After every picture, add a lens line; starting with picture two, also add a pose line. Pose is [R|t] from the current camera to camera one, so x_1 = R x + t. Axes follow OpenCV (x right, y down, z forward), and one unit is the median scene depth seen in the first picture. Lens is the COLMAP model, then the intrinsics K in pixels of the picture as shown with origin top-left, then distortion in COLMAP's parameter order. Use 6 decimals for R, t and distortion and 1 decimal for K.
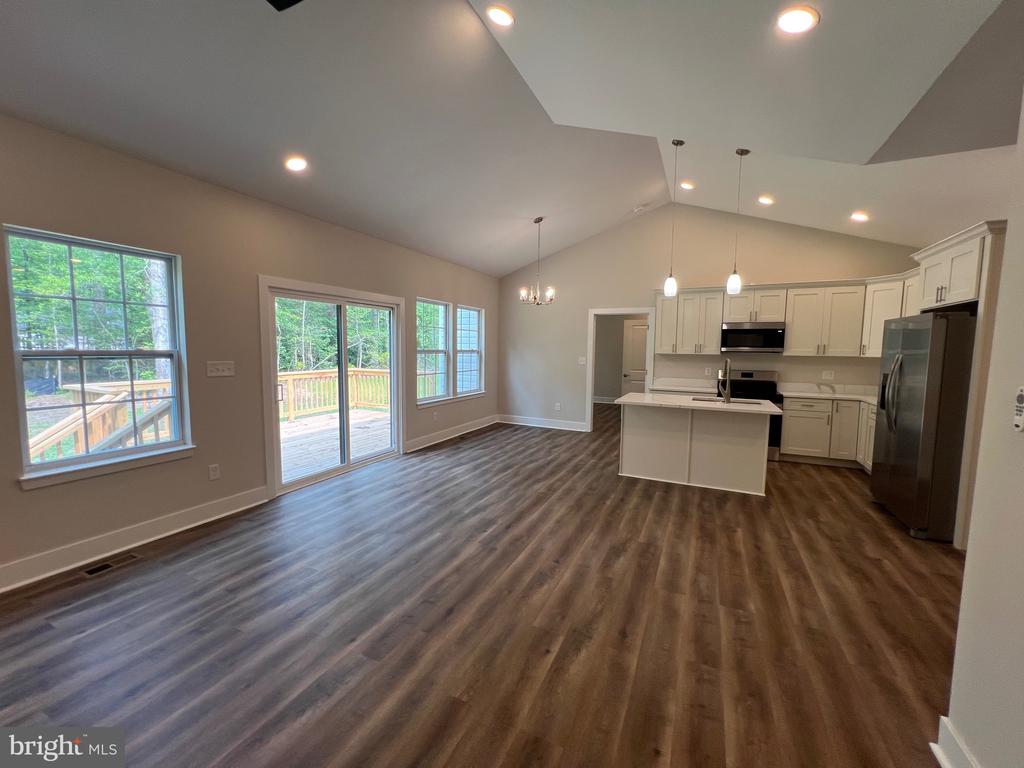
lens RADIAL K [[410.4, 0, 509.2], [0, 410.4, 382.1], [0, 0, 1]] dist [-0.002803, 0.000729]
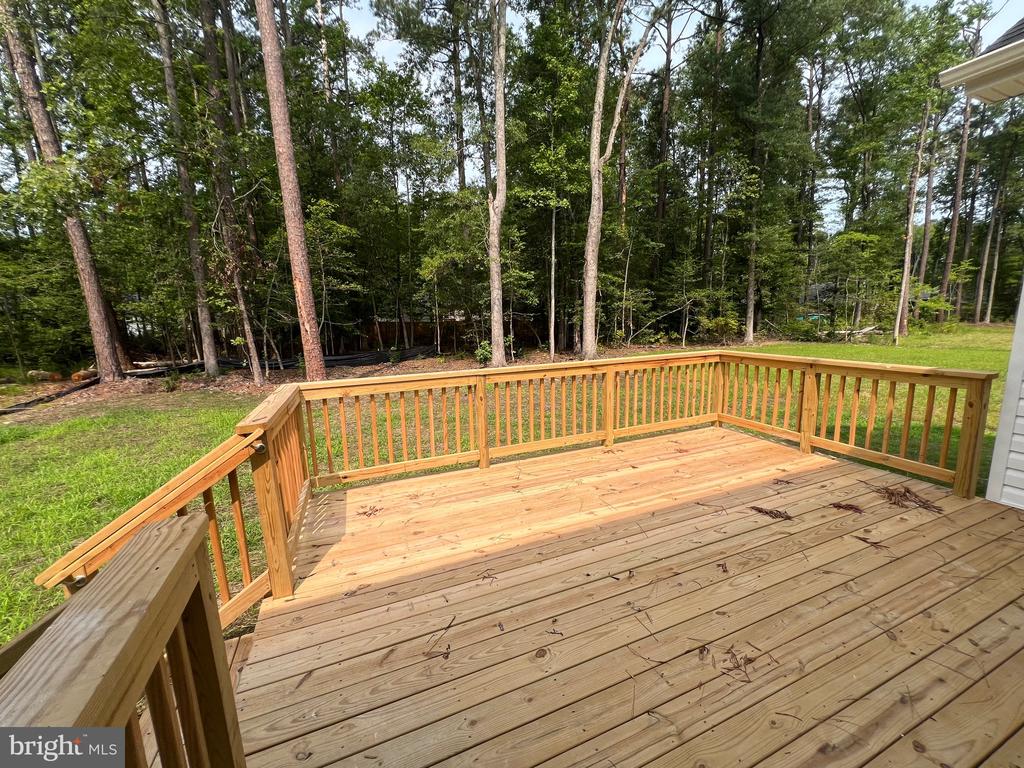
lens RADIAL K [[410.9, 0, 509.9], [0, 410.9, 381.7], [0, 0, 1]] dist [-0.000310, -0.000125]
pose [[0.748306, 0.081957, -0.658271, -0.518199], [-0.027015, 0.995280, 0.093207, -0.081275], [0.662803, -0.051964, 0.746988, 0.953338]]
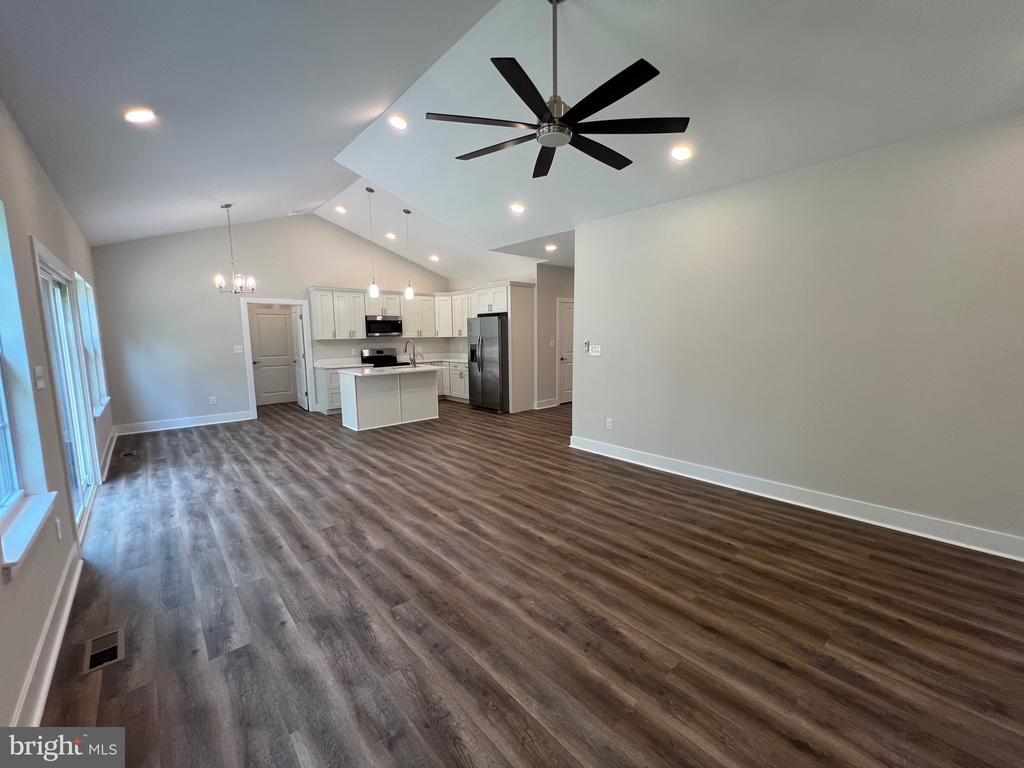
lens RADIAL K [[410.4, 0, 509.2], [0, 410.4, 382.1], [0, 0, 1]] dist [-0.002803, 0.000729]
pose [[0.383896, -0.125728, 0.914777, -0.834450], [0.094490, 0.990835, 0.096527, -0.013043], [-0.918529, 0.049381, 0.392258, 0.028405]]
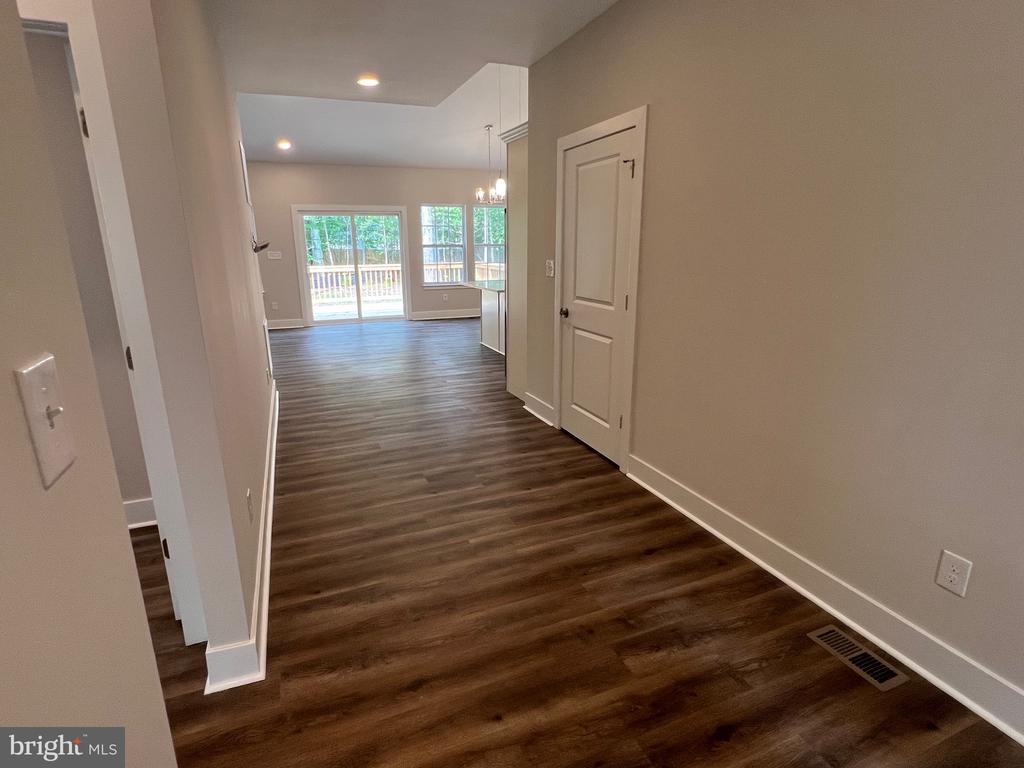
lens RADIAL K [[538.9, 0, 506.7], [0, 538.9, 383.8], [0, 0, 1]] dist [-0.005040, -0.001249]
pose [[0.740573, 0.154912, -0.653876, 1.645467], [-0.040283, 0.981549, 0.186918, 0.038865], [0.670767, -0.112086, 0.733149, -0.214443]]
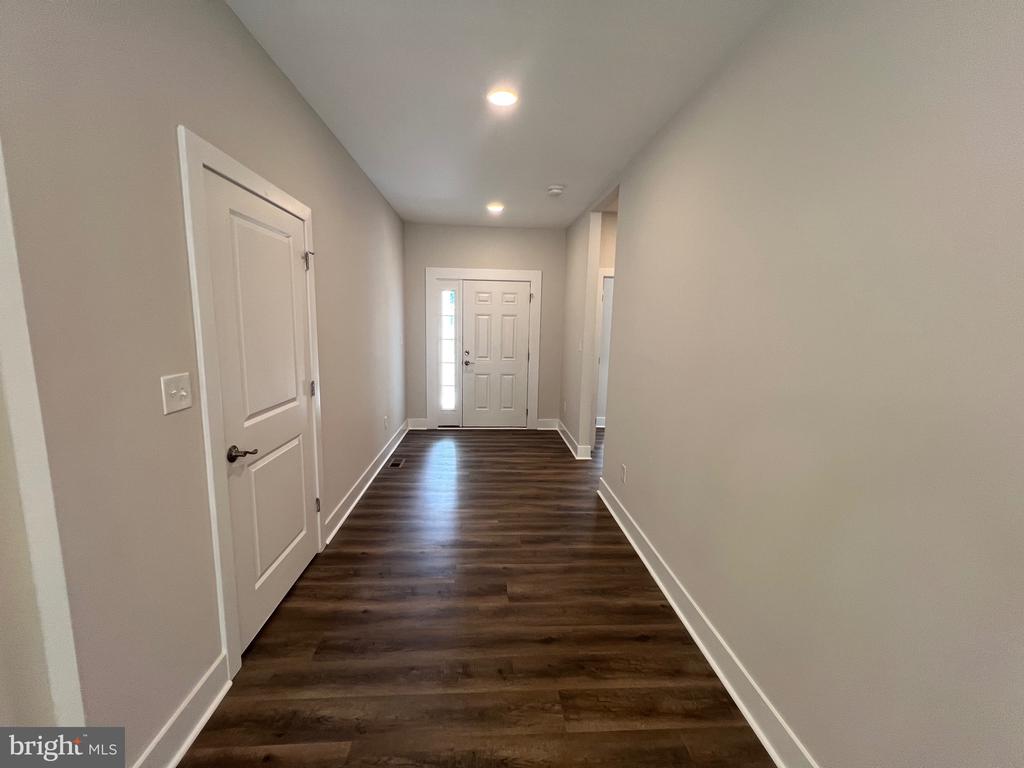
lens RADIAL K [[410.4, 0, 509.2], [0, 410.4, 382.1], [0, 0, 1]] dist [-0.002803, 0.000729]
pose [[-0.494031, -0.150468, 0.856325, 0.615953], [0.039099, 0.980070, 0.194769, -0.048346], [-0.868564, 0.129703, -0.478302, 0.507586]]
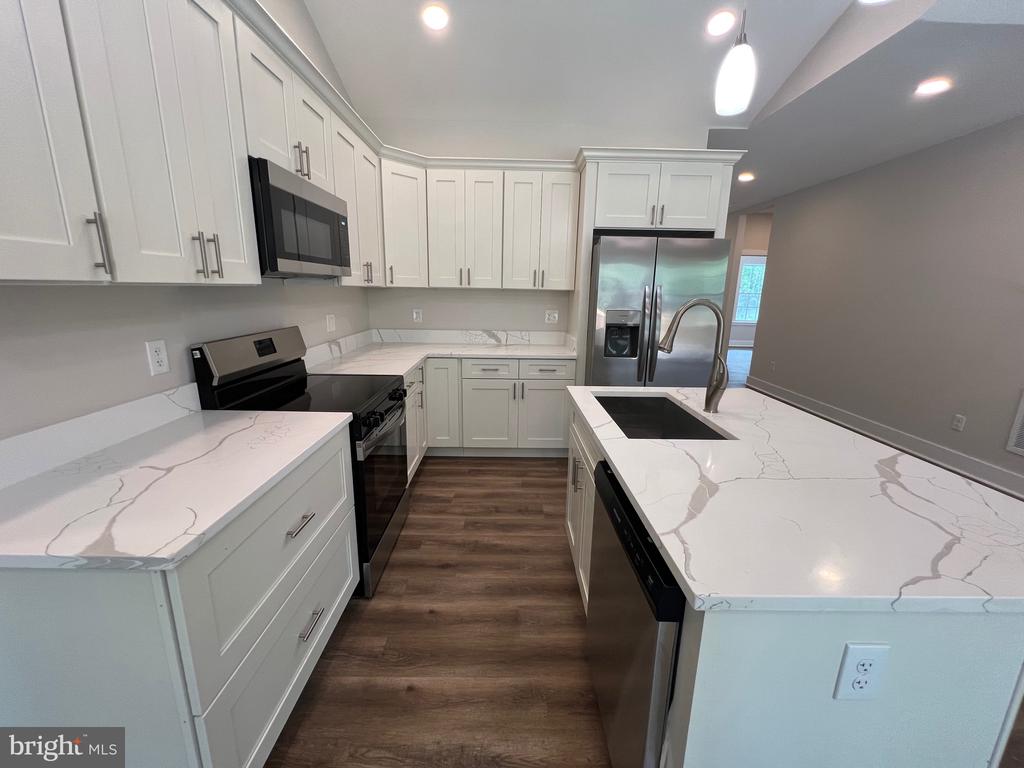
lens RADIAL K [[410.9, 0, 509.9], [0, 410.9, 381.7], [0, 0, 1]] dist [-0.000310, -0.000125]
pose [[-0.439941, -0.217461, 0.871299, 0.282223], [0.051795, 0.962478, 0.266370, -0.097636], [-0.896532, 0.162316, -0.412170, 1.382532]]
